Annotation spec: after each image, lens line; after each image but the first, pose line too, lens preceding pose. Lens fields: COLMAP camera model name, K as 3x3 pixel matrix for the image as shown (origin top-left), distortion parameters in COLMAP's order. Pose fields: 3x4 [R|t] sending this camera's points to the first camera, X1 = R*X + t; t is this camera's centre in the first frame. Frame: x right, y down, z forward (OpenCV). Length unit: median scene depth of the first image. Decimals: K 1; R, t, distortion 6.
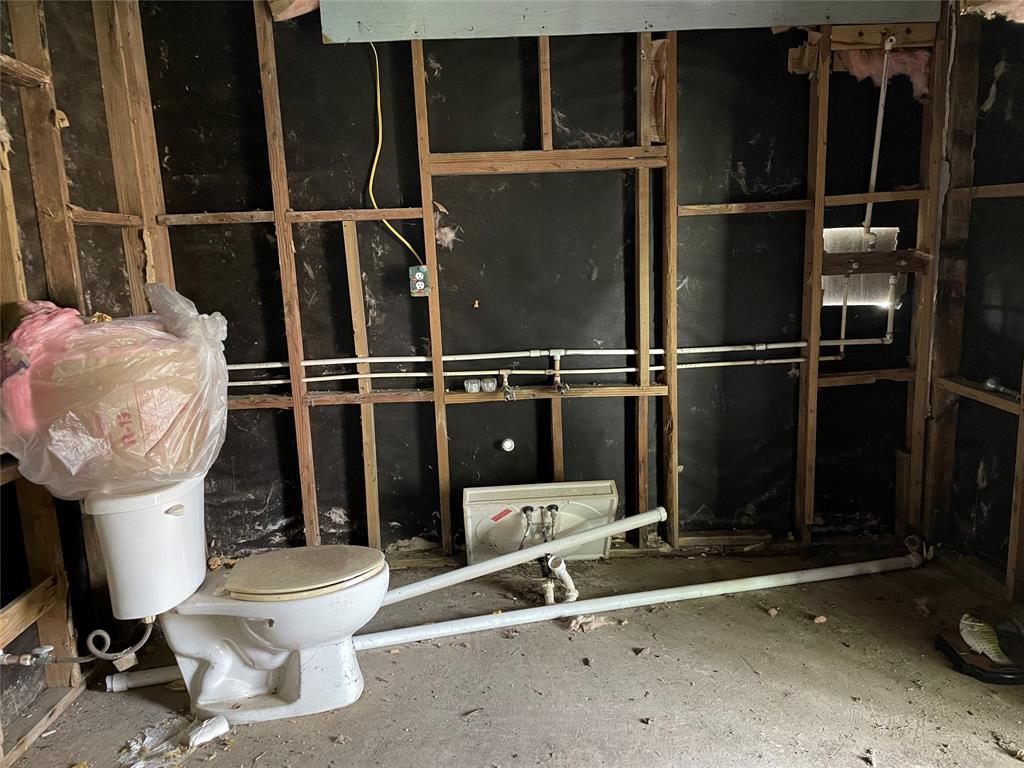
lens RADIAL K [[773.8, 0, 513.9], [0, 773.8, 376.9], [0, 0, 1]] dist [0.046844, -0.017120]
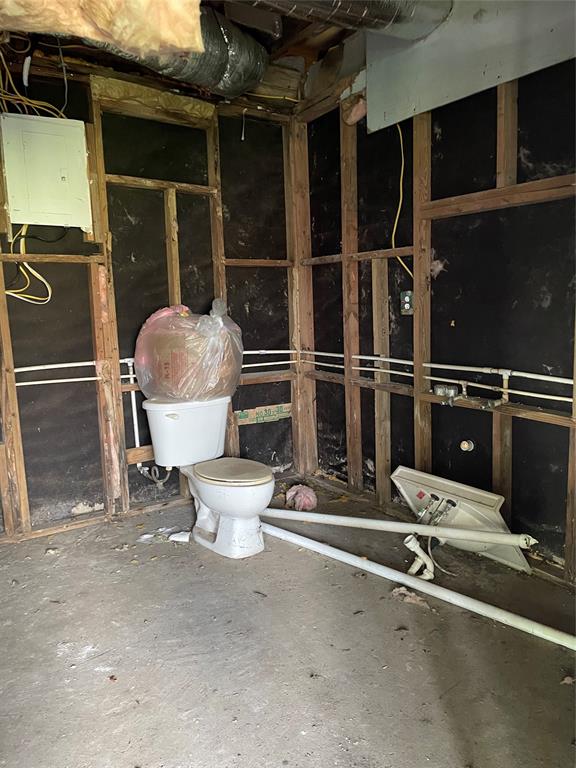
lens RADIAL K [[580.3, 0, 289.7], [0, 580.3, 388.5], [0, 0, 1]] dist [0.046844, -0.017120]
pose [[0.534086, 0.156845, -0.830754, 0.600950], [-0.135054, 0.985850, 0.099302, -0.051174], [0.834573, 0.059161, 0.547711, 0.300566]]
